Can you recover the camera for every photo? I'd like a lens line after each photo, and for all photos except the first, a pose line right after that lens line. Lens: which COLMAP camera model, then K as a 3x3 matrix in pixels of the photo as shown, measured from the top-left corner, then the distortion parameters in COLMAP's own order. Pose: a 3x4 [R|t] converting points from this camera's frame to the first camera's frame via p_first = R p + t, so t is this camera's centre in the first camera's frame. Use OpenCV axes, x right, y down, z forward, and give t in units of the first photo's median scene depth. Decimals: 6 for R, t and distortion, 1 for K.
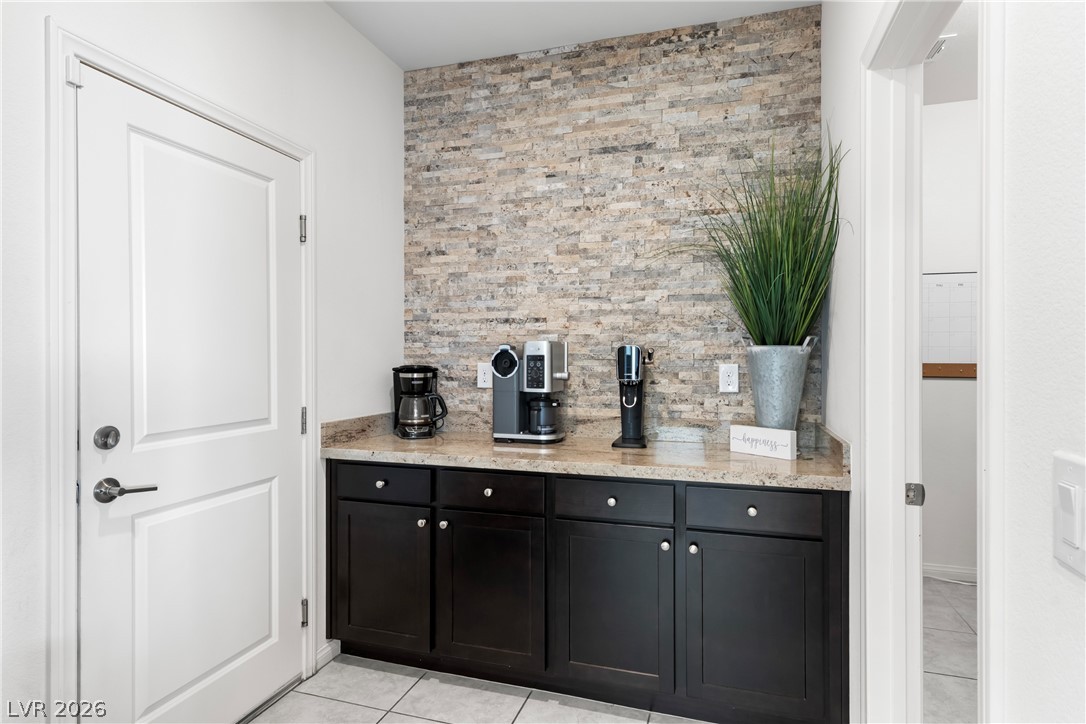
lens RADIAL K [[563.8, 0, 537.9], [0, 563.8, 362.0], [0, 0, 1]] dist [0.001627, 0.000274]
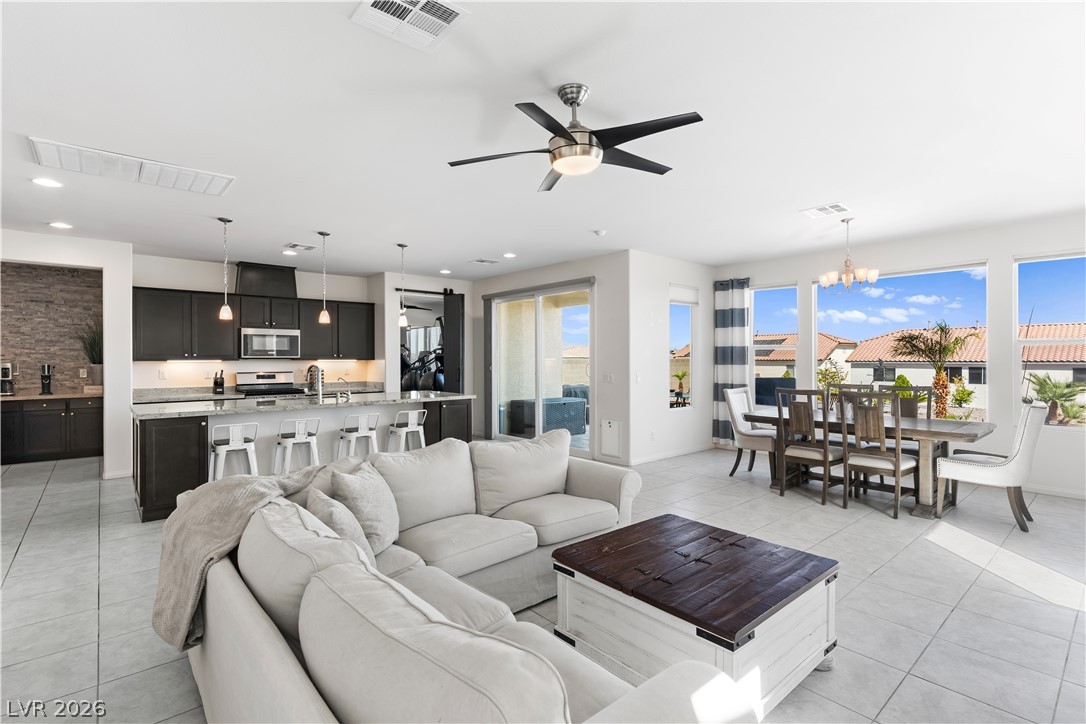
lens RADIAL K [[513.8, 0, 545.9], [0, 513.8, 358.4], [0, 0, 1]] dist [0.001273, -0.001599]
pose [[0.499136, -0.001240, 0.866523, -0.969683], [0.013422, 0.999890, -0.006300, -0.005215], [-0.866420, 0.014775, 0.499098, -3.009958]]
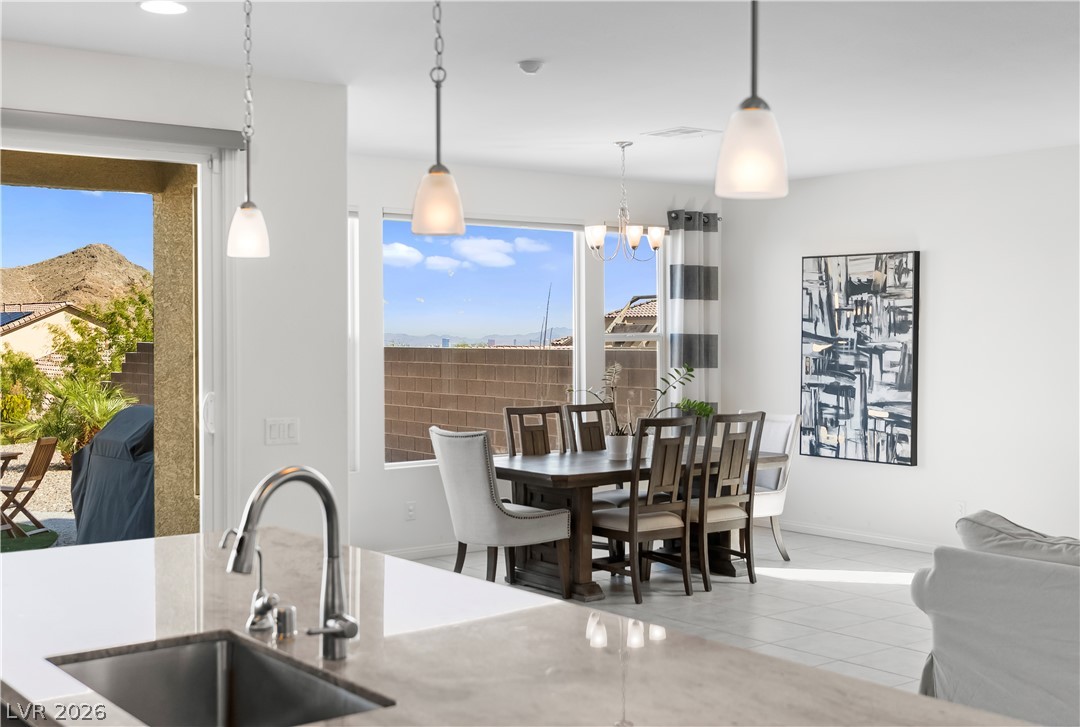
lens RADIAL K [[1283.5, 0, 535.6], [0, 1283.5, 359.2], [0, 0, 1]] dist [-0.010500, 0.000000]
pose [[-0.835360, -0.010217, 0.549608, -0.143527], [0.008439, 0.999471, 0.031406, -0.120586], [-0.549638, 0.030873, -0.834832, -0.165620]]
